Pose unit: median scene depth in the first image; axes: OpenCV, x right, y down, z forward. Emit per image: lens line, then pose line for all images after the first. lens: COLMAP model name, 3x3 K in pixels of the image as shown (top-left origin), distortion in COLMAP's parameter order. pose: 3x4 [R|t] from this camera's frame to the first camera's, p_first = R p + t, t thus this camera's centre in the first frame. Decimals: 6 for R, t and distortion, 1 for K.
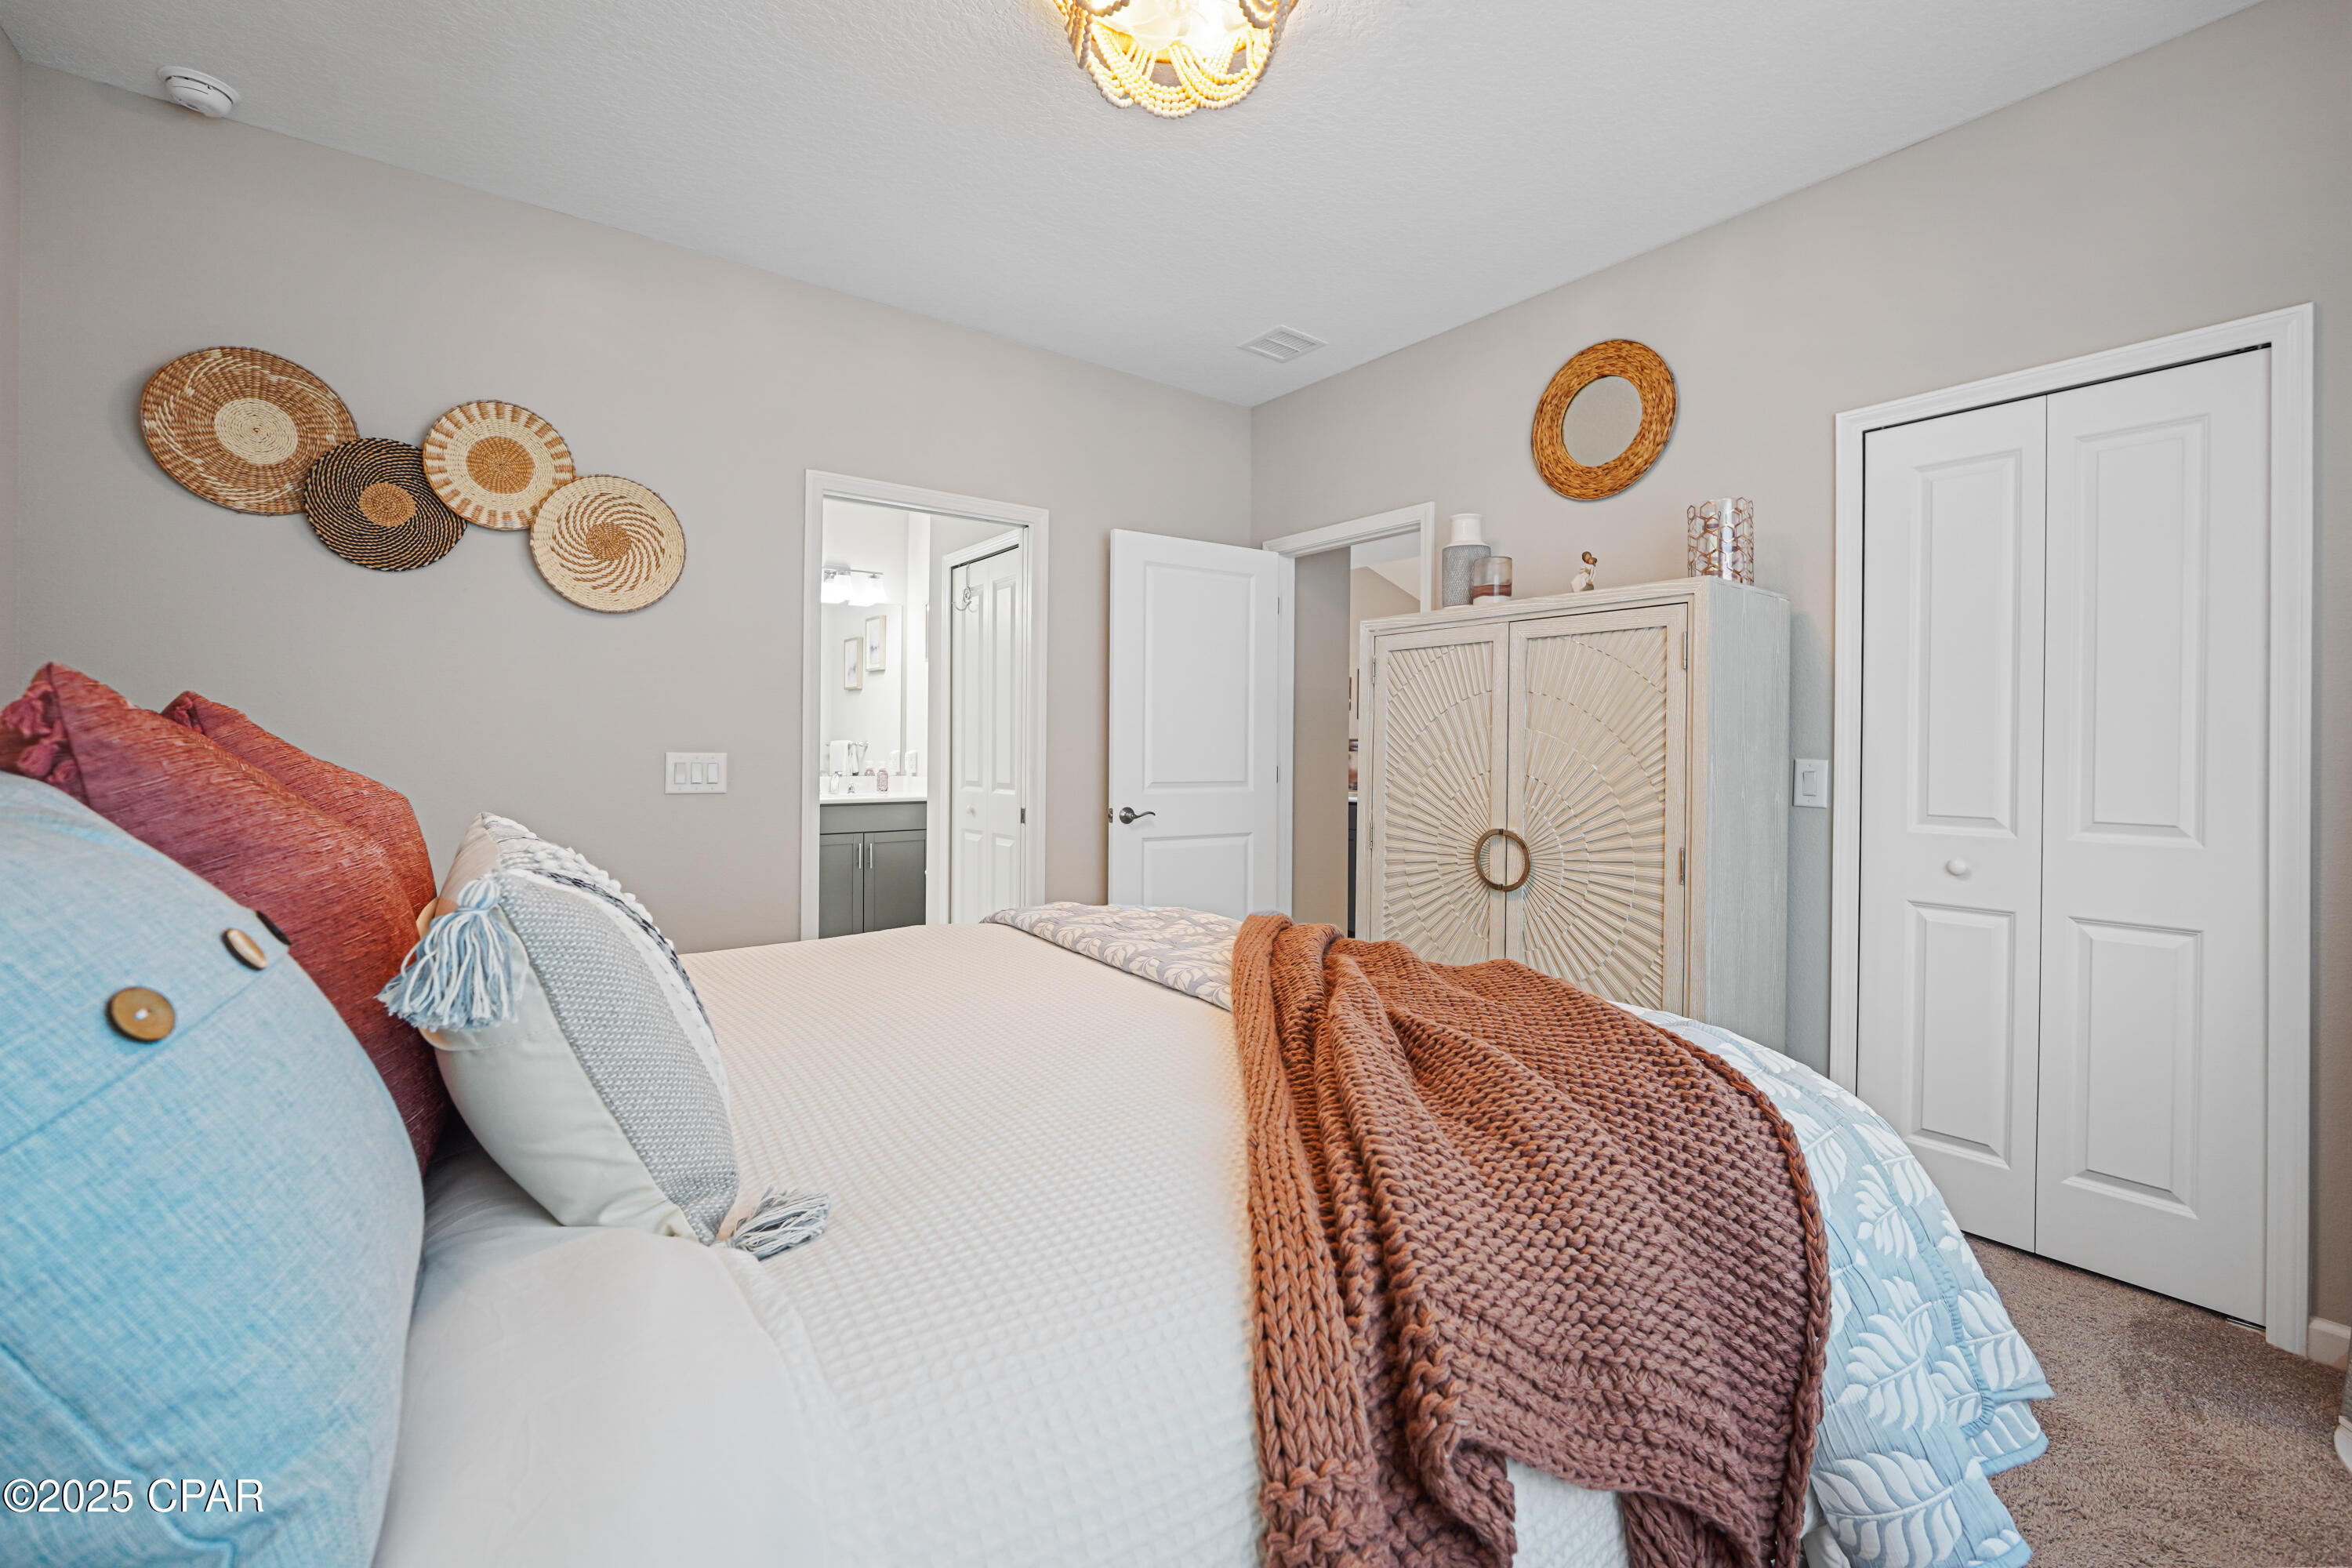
lens RADIAL K [[1012.0, 0, 1174.3], [0, 1012.0, 750.5], [0, 0, 1]] dist [-0.000457, -0.000085]
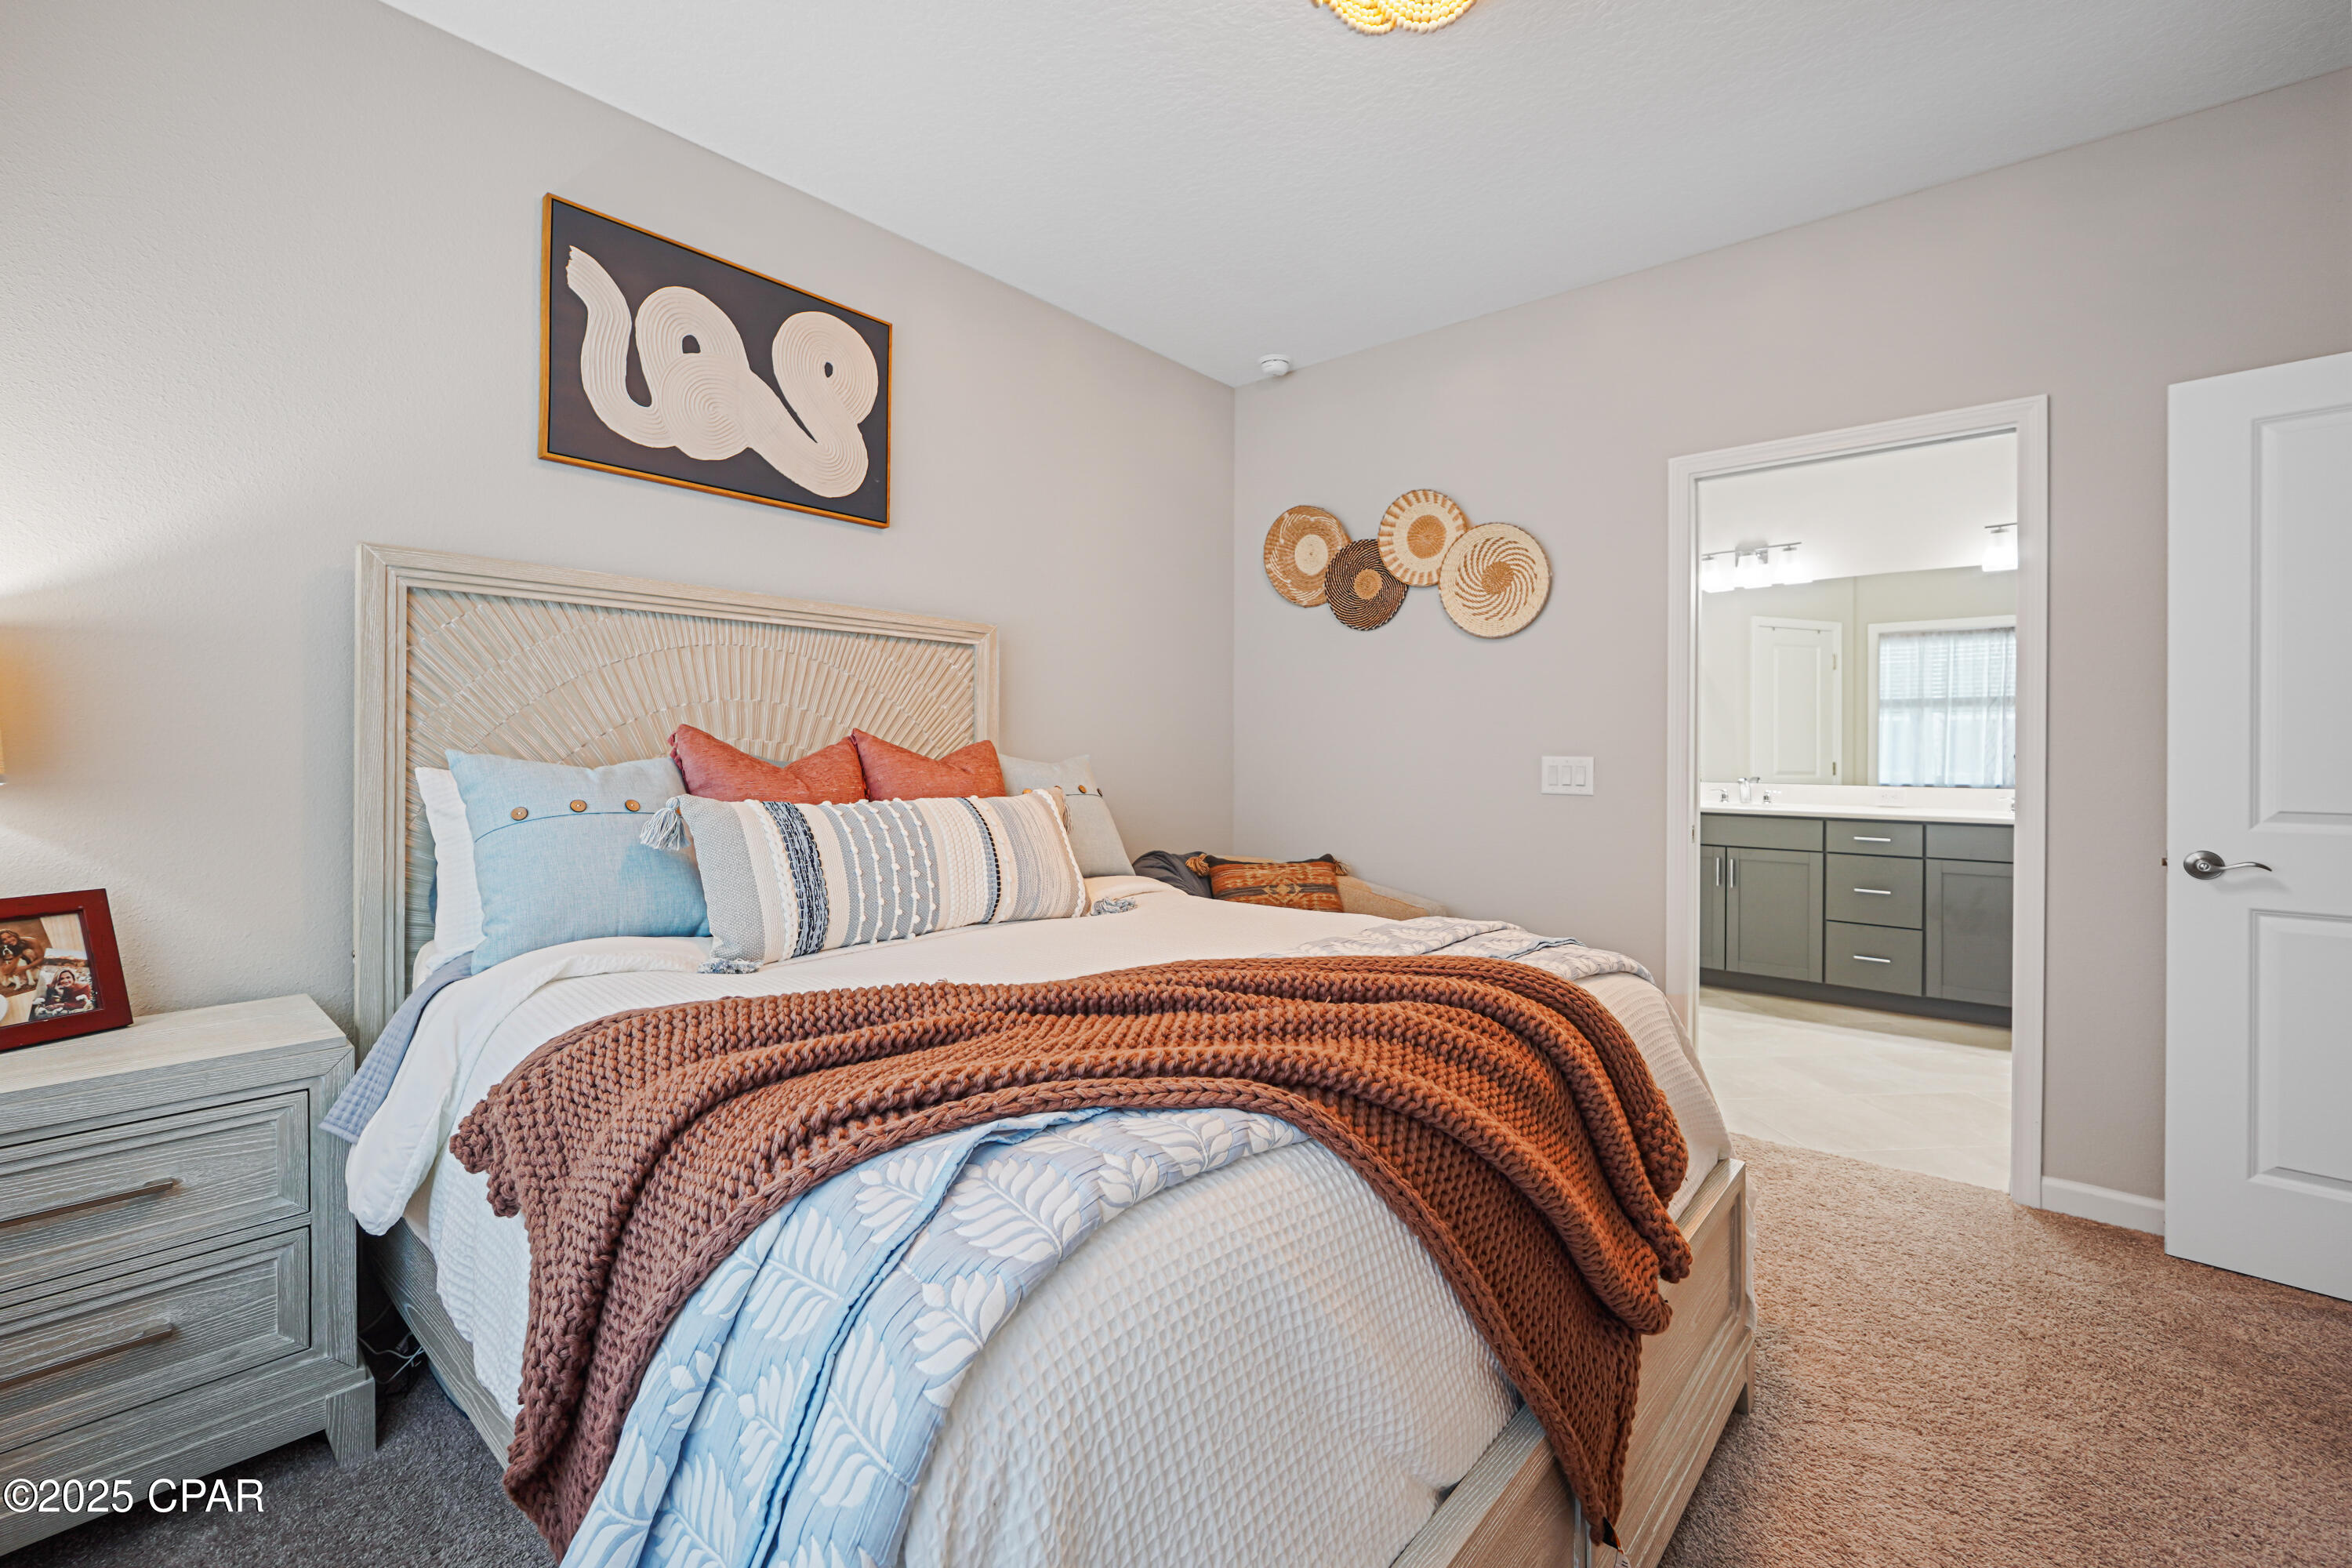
lens RADIAL K [[1012.0, 0, 1174.3], [0, 1012.0, 750.5], [0, 0, 1]] dist [-0.000457, -0.000085]
pose [[0.213217, -0.007669, -0.976975, 0.514318], [-0.005437, 0.999944, -0.009036, 0.008328], [0.976990, 0.007238, 0.213164, 0.379742]]
